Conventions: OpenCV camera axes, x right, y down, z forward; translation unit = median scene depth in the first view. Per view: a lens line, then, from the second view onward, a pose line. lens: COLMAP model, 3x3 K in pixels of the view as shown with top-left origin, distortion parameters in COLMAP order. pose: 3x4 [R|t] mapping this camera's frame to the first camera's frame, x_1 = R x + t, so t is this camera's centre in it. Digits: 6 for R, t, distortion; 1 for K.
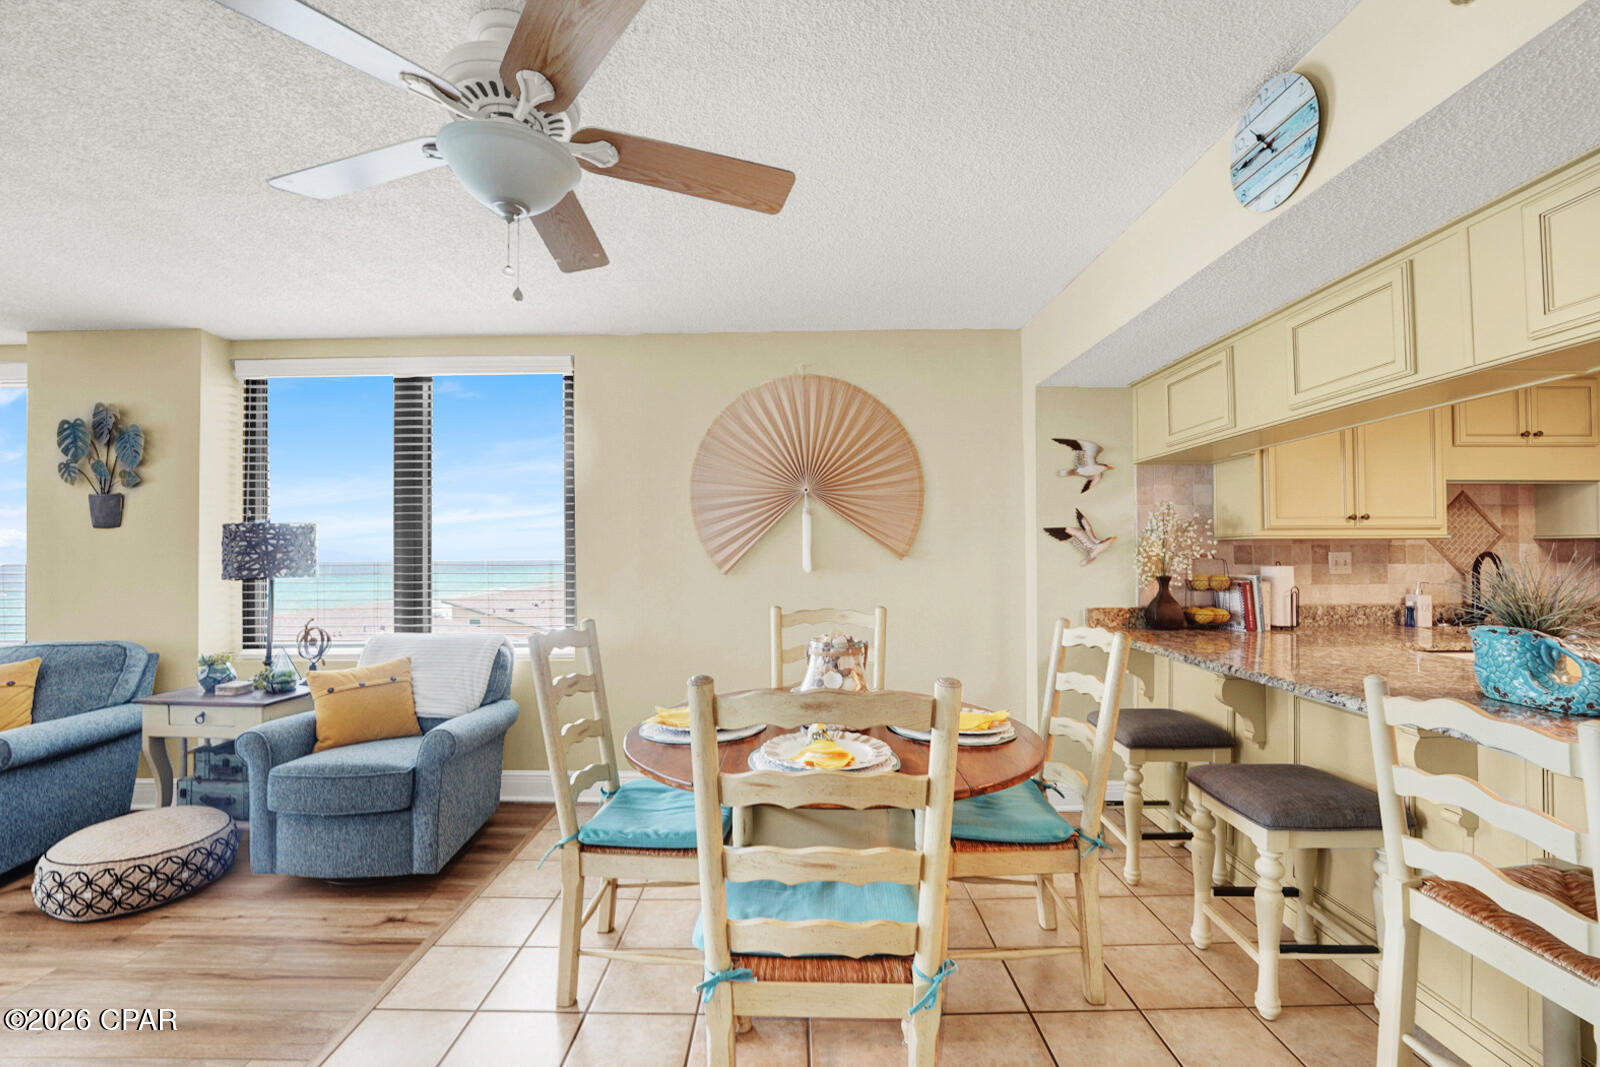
lens RADIAL K [[660.4, 0, 796.3], [0, 660.4, 546.8], [0, 0, 1]] dist [-0.031194, 0.004445]
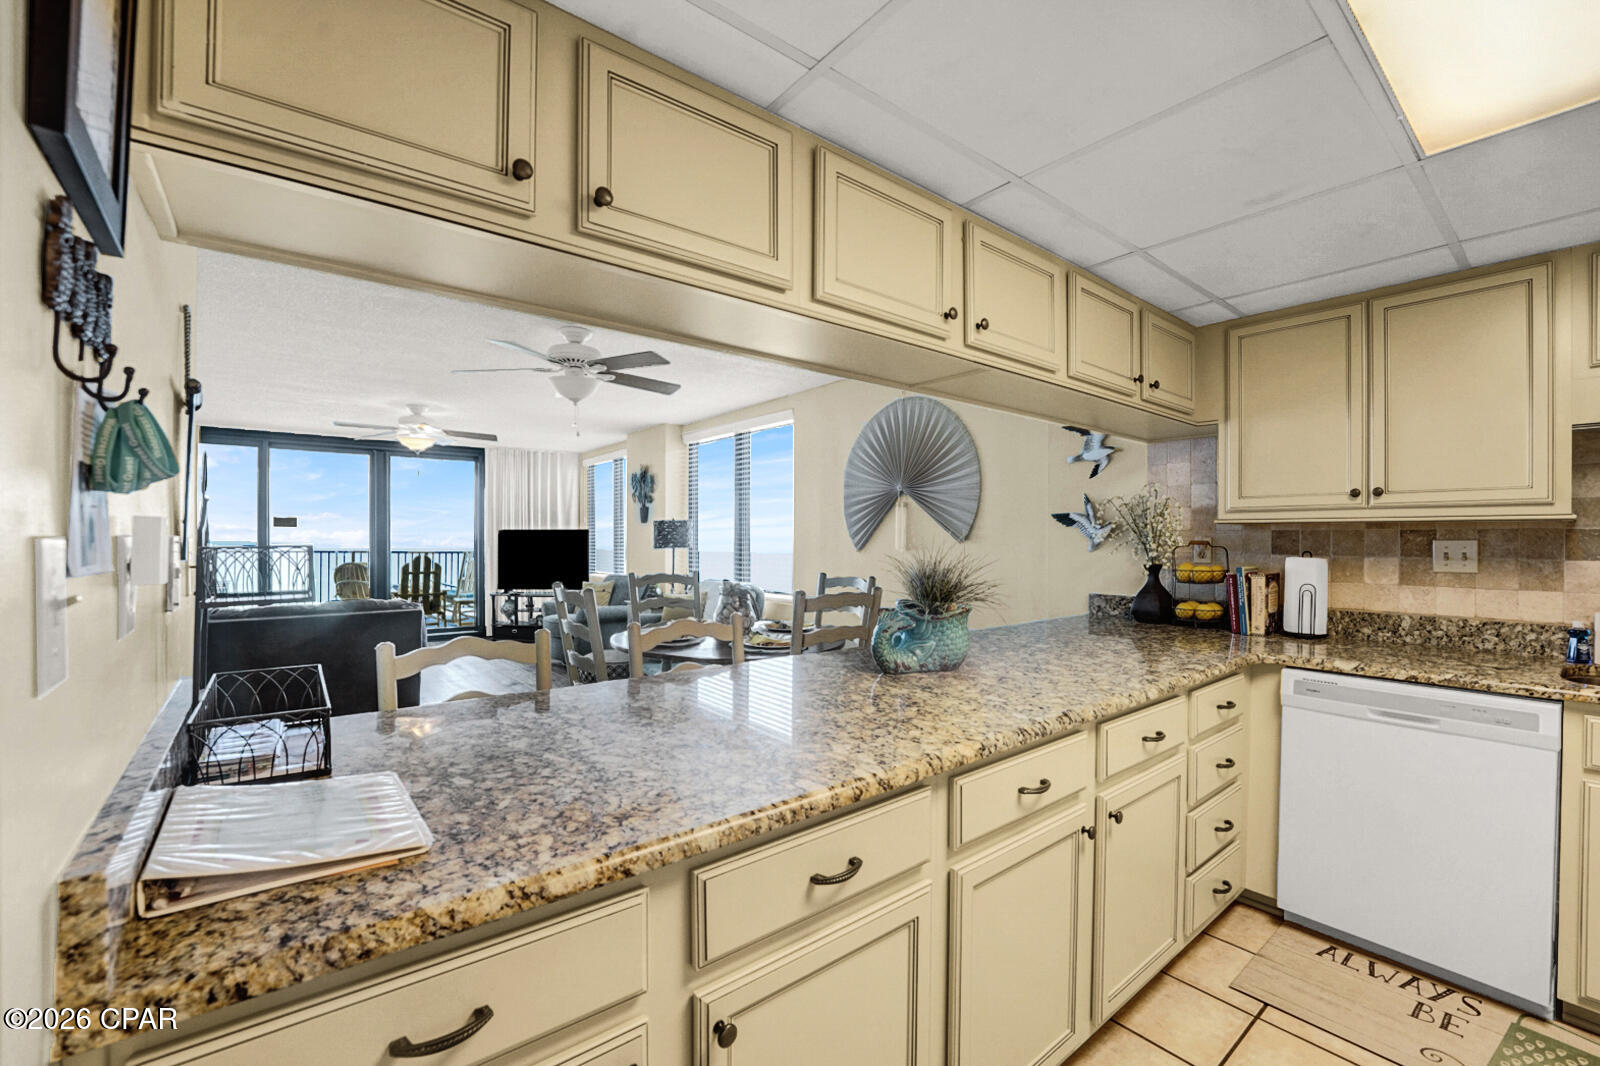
lens RADIAL K [[663.6, 0, 793.0], [0, 663.6, 540.9], [0, 0, 1]] dist [-0.029525, 0.003361]
pose [[0.621212, 0.010867, -0.783567, 1.004457], [0.002626, 0.999869, 0.015949, -0.004339], [0.783638, -0.011966, 0.621102, 0.031230]]
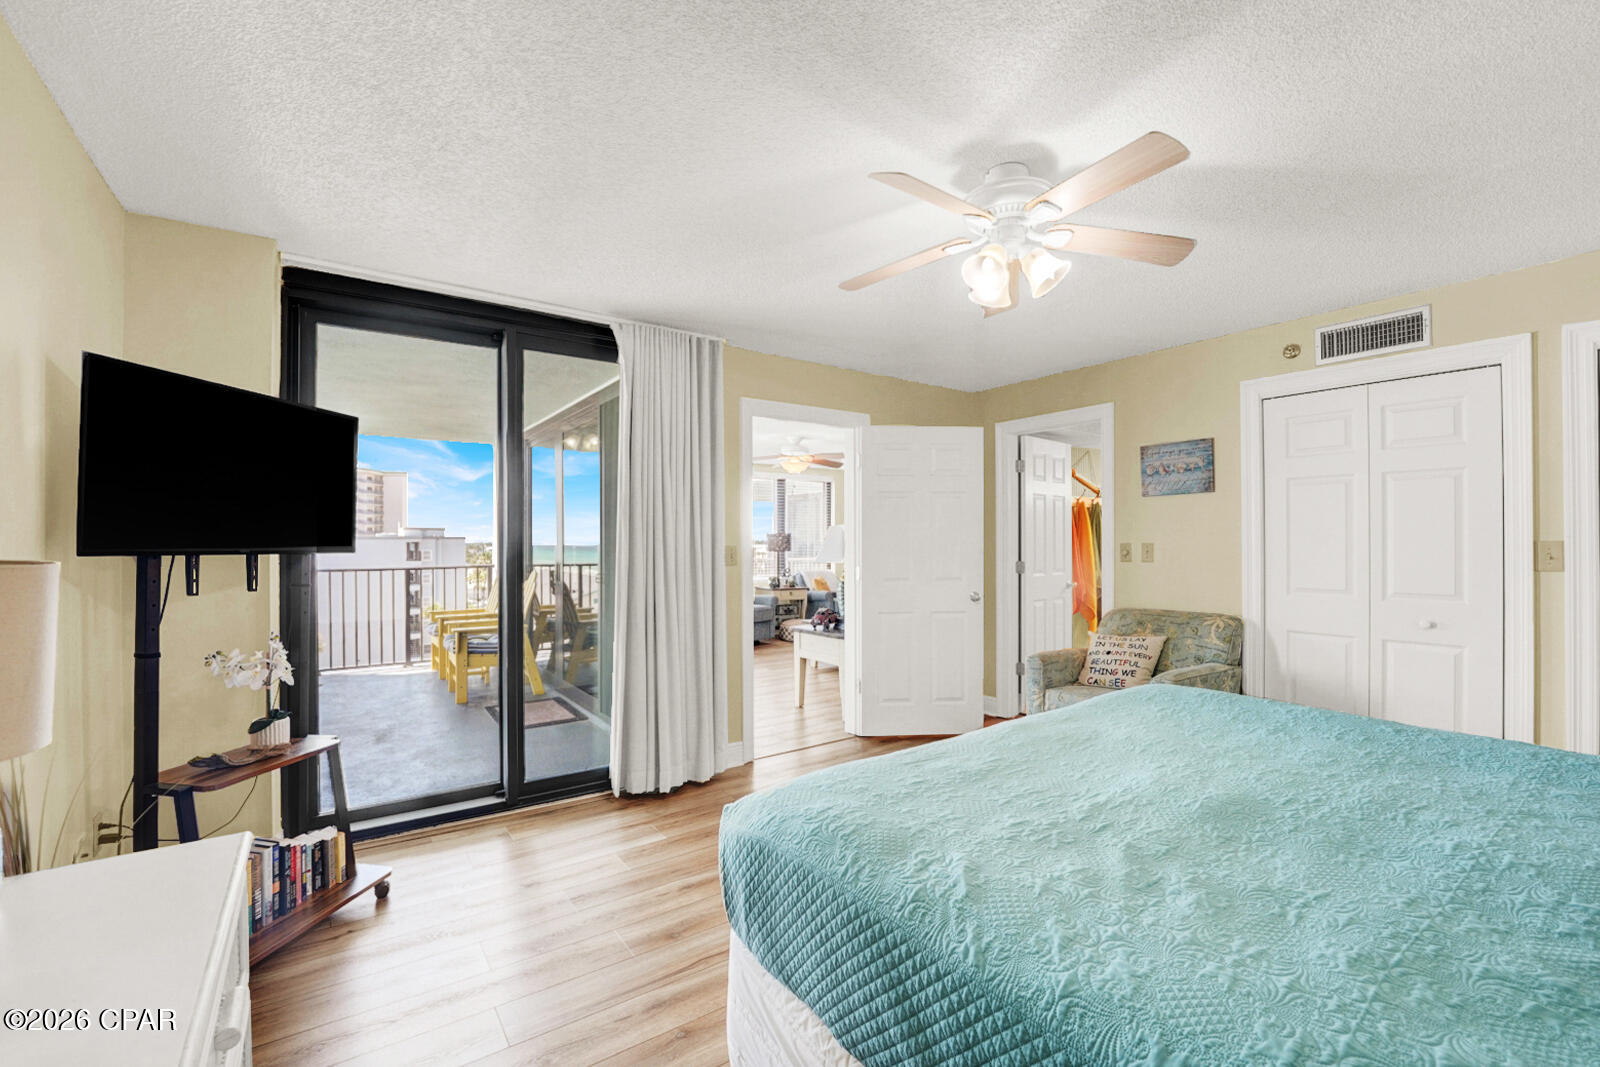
lens RADIAL K [[684.6, 0, 803.2], [0, 684.6, 538.6], [0, 0, 1]] dist [-0.002352, 0.000084]
pose [[0.811075, 0.008857, 0.584876, -2.595431], [-0.010478, 0.999945, -0.000613, -0.011508], [-0.584849, -0.005631, 0.811123, -1.652071]]
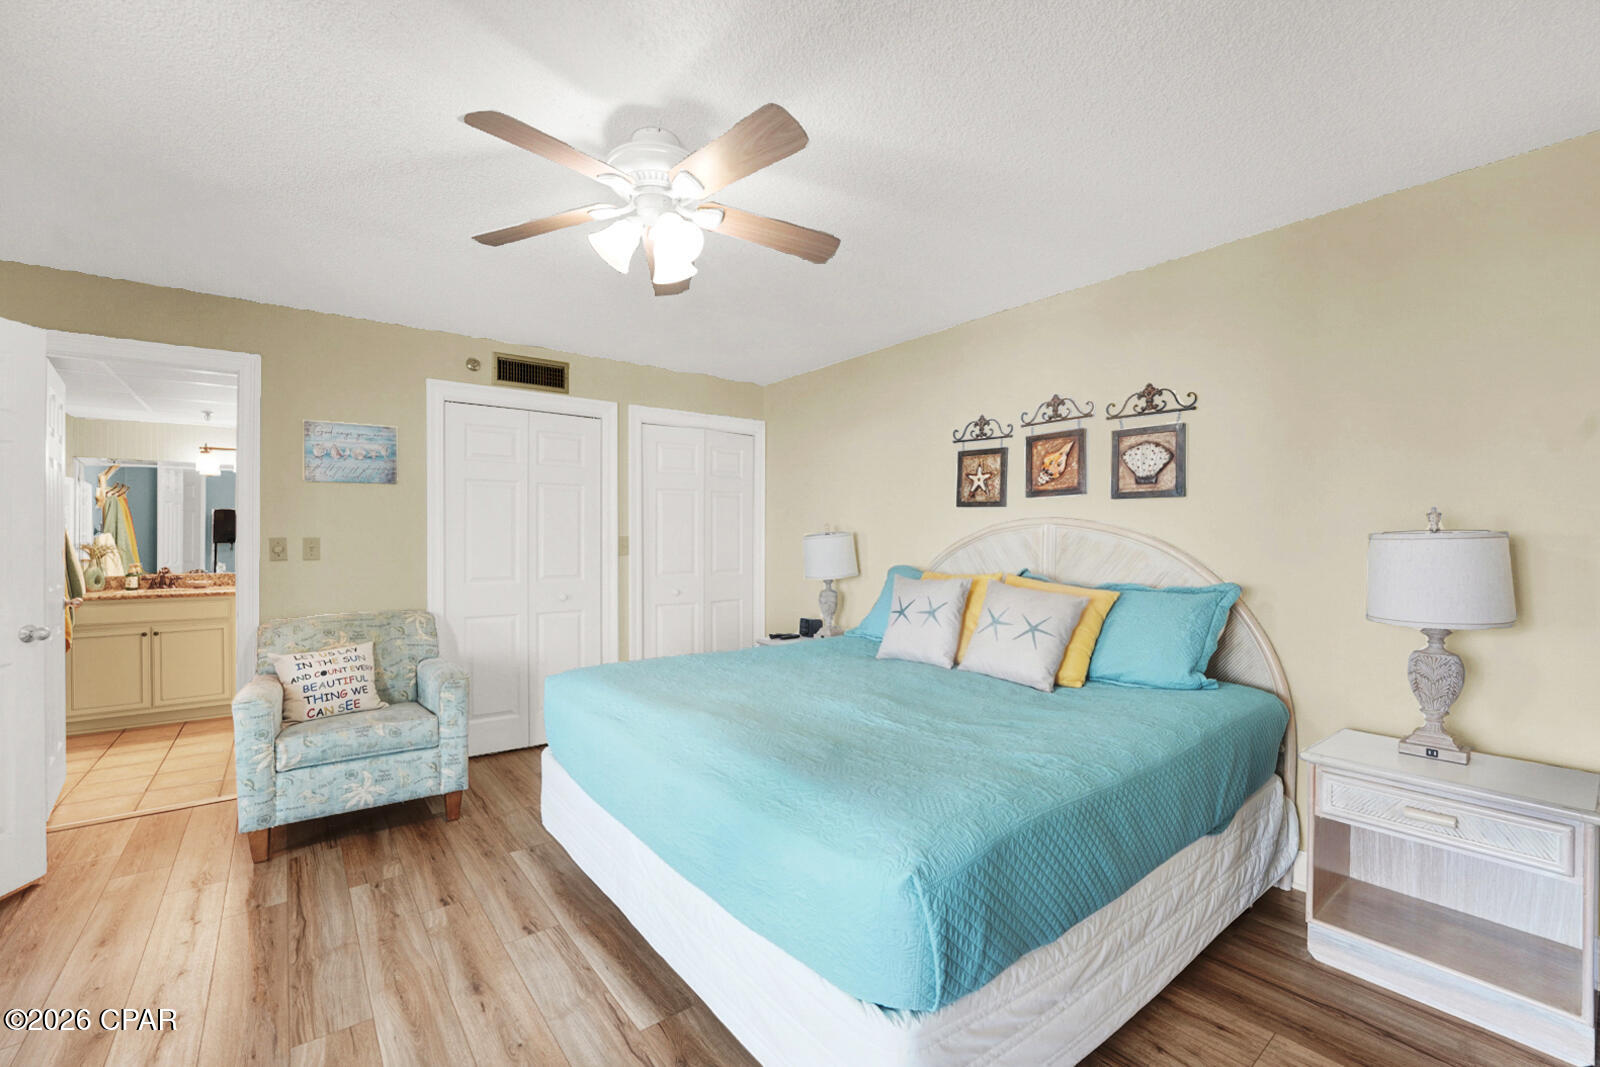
lens RADIAL K [[667.8, 0, 793.8], [0, 667.8, 540.4], [0, 0, 1]] dist [-0.021343, 0.001109]
pose [[-0.615798, 0.007623, 0.787868, -2.600689], [-0.001910, 0.999936, -0.011167, 0.005446], [-0.787902, -0.008382, -0.615743, -0.882782]]
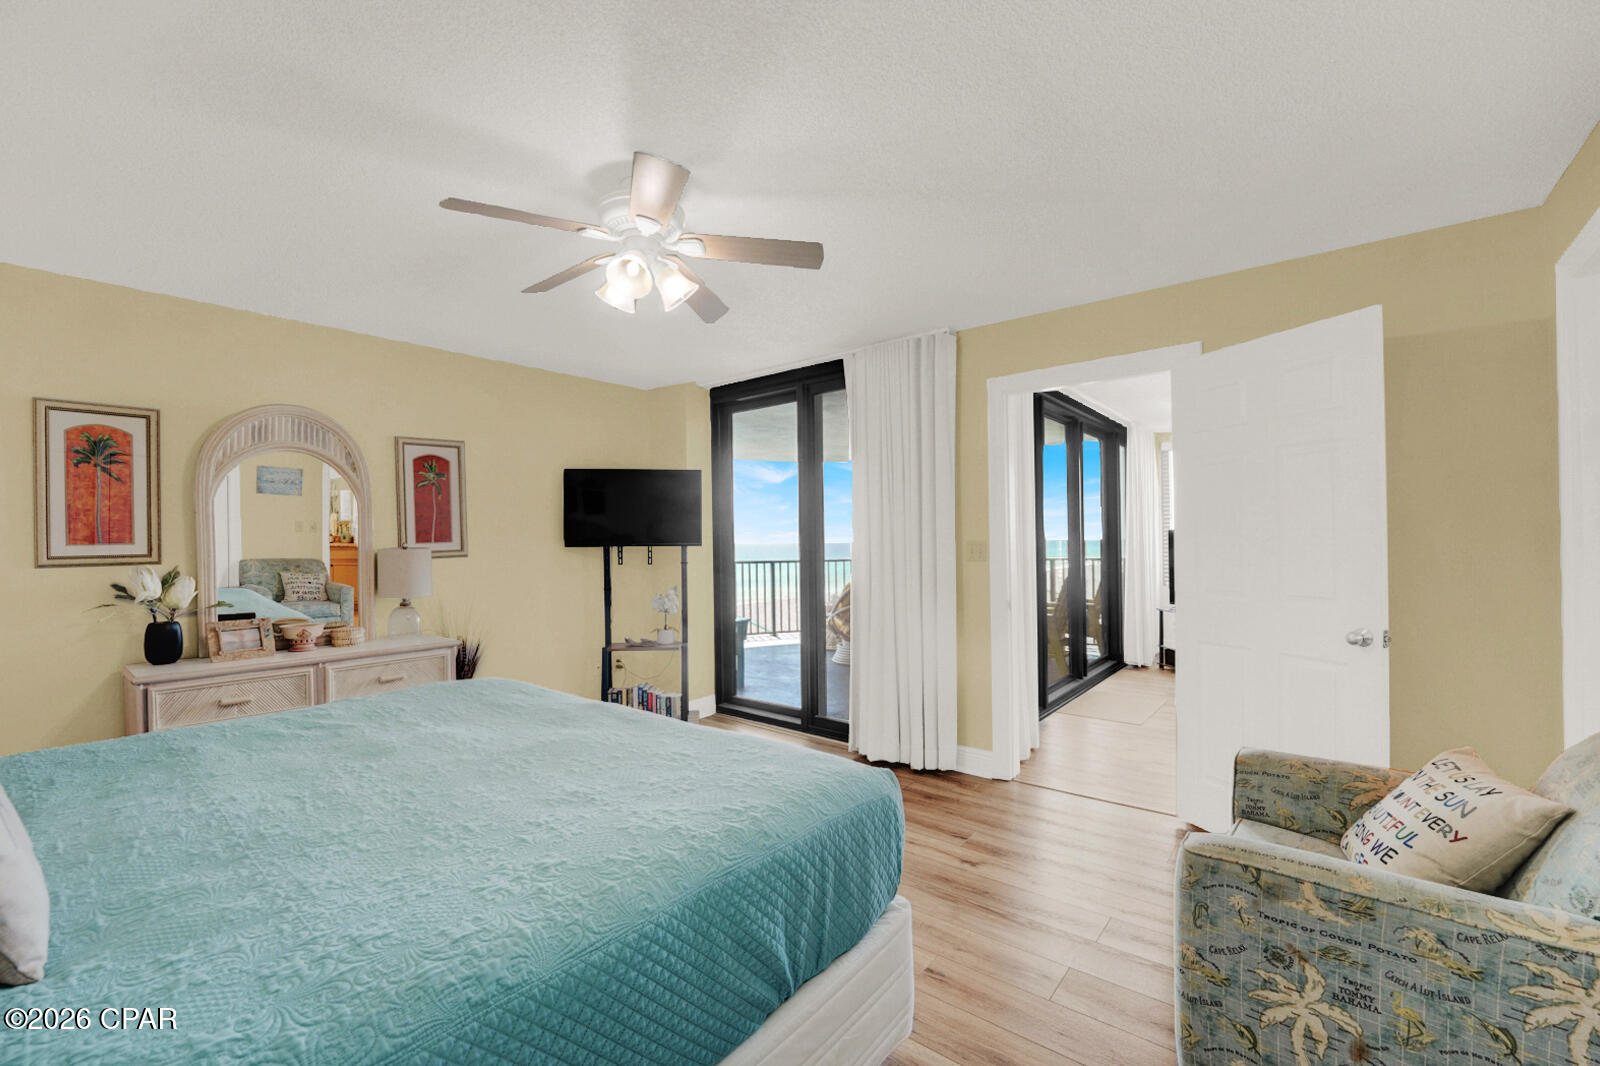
lens RADIAL K [[684.6, 0, 803.2], [0, 684.6, 538.1], [0, 0, 1]] dist [-0.002352, 0.000084]
pose [[0.769057, -0.003274, -0.639171, -1.373339], [0.011903, 0.999887, 0.009200, -0.016303], [0.639069, -0.014683, 0.769009, -1.652969]]
